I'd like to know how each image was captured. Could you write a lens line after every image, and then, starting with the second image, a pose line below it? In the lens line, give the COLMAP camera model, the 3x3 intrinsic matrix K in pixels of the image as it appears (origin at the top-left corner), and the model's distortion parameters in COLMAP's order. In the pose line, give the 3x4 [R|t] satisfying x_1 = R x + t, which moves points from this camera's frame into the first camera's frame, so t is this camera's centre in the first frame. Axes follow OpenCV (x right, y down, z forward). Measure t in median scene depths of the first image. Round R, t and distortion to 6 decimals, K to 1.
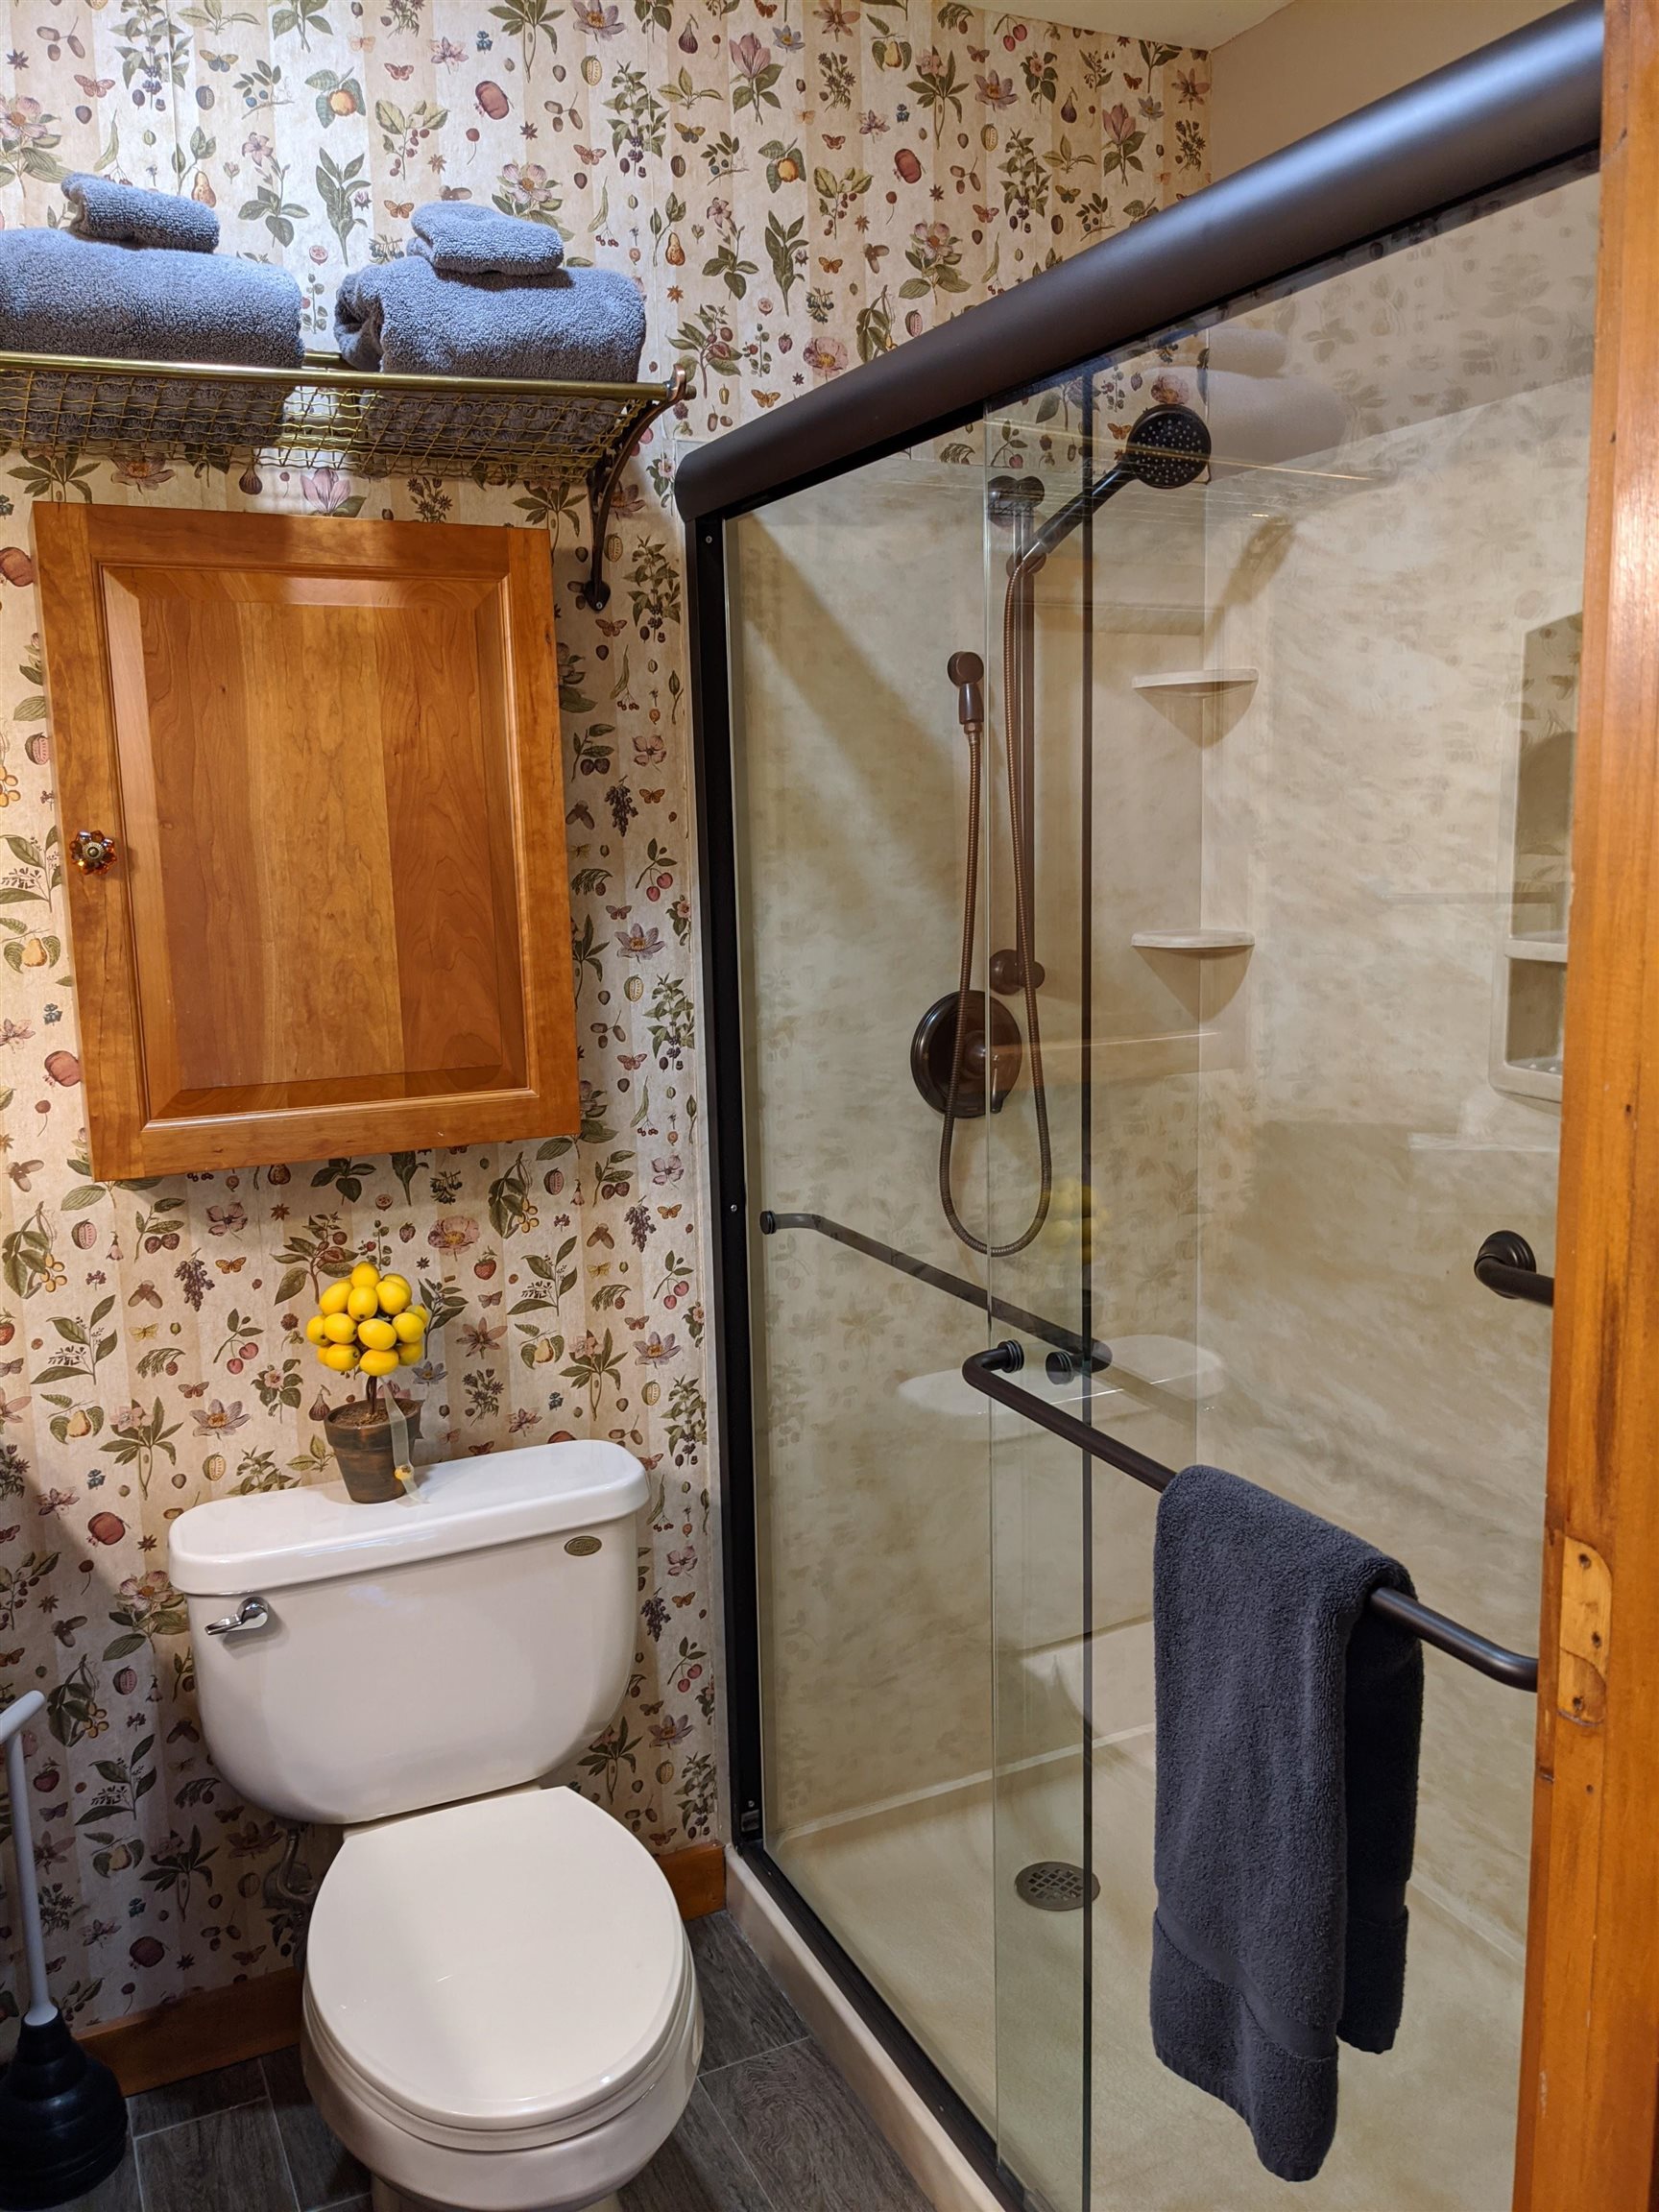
lens RADIAL K [[1747.8, 0, 852.2], [0, 1747.8, 1100.2], [0, 0, 1]] dist [0.062510, -0.100950]
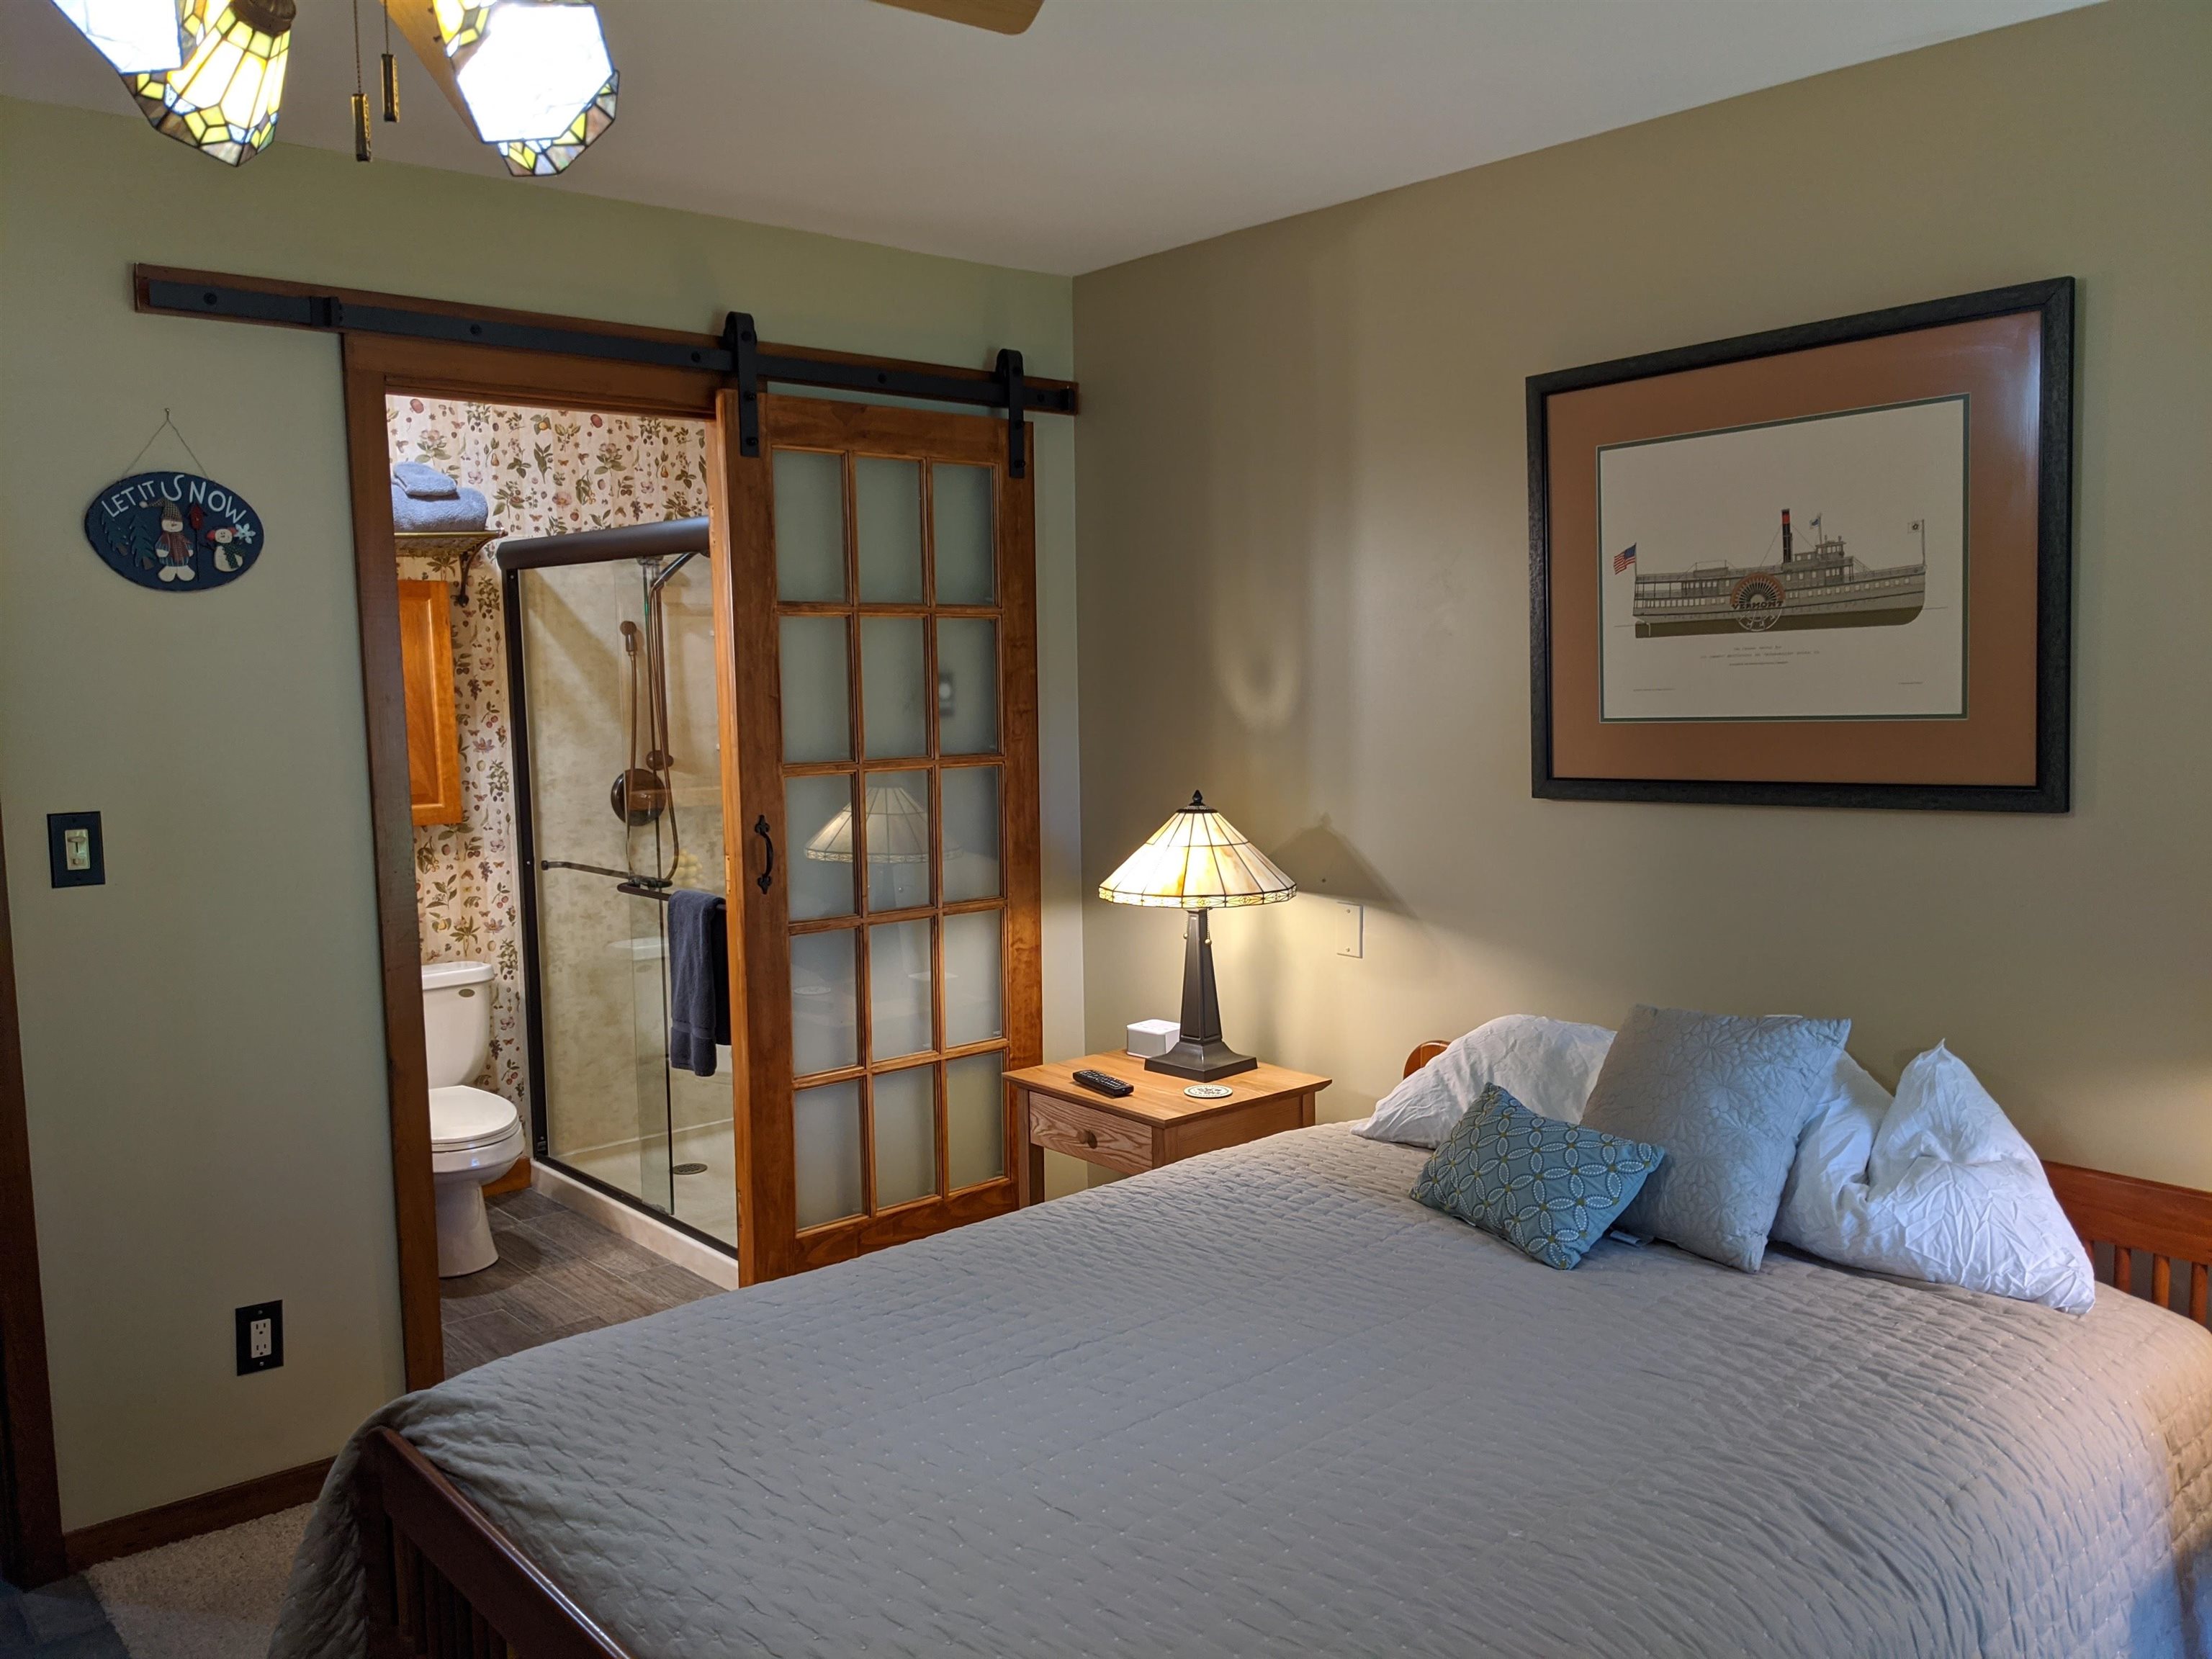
lens RADIAL K [[1747.8, 0, 1113.4], [0, 1747.8, 847.9], [0, 0, 1]] dist [0.062510, -0.100950]
pose [[0.964496, -0.023171, 0.263078, 0.071870], [0.038658, 0.997801, -0.053844, 0.216628], [-0.261251, 0.062102, 0.963271, -1.556932]]
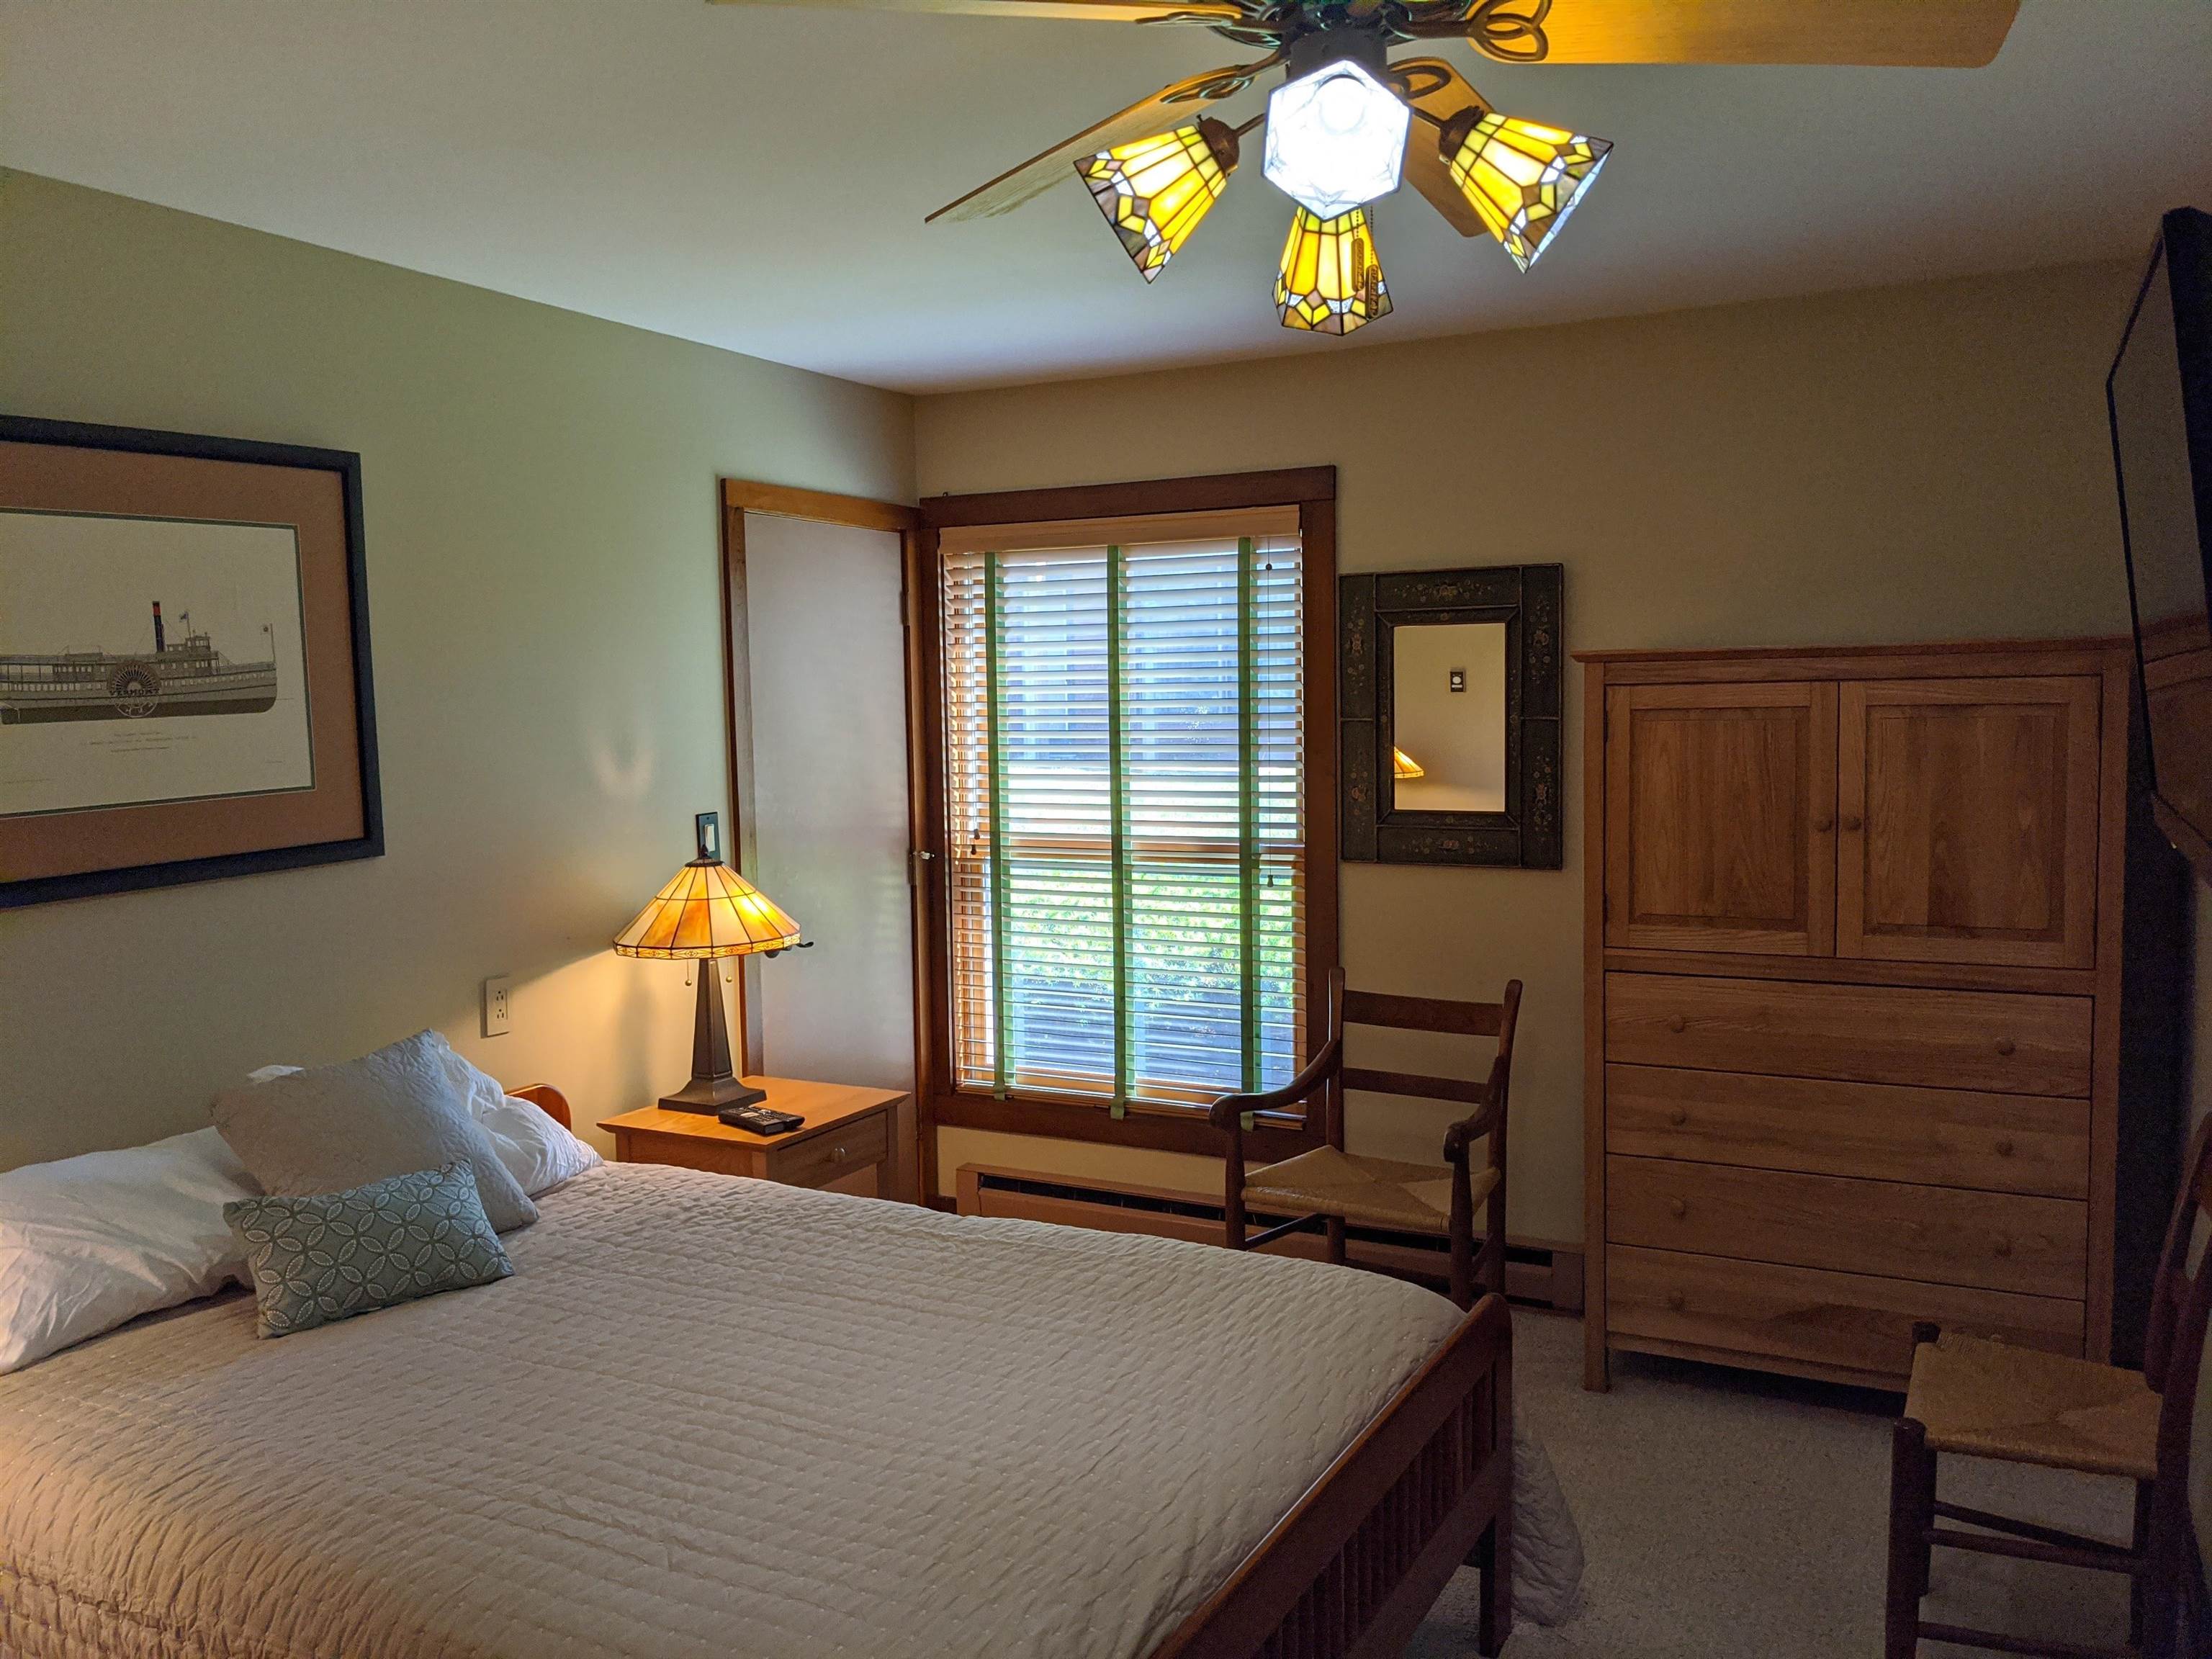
lens RADIAL K [[1747.8, 0, 1119.2], [0, 1747.8, 819.5], [0, 0, 1]] dist [0.062510, -0.100950]
pose [[-0.604122, -0.030939, 0.796291, -0.727377], [0.153450, 0.976029, 0.154341, -0.045450], [-0.781978, 0.215432, -0.584893, -0.025015]]
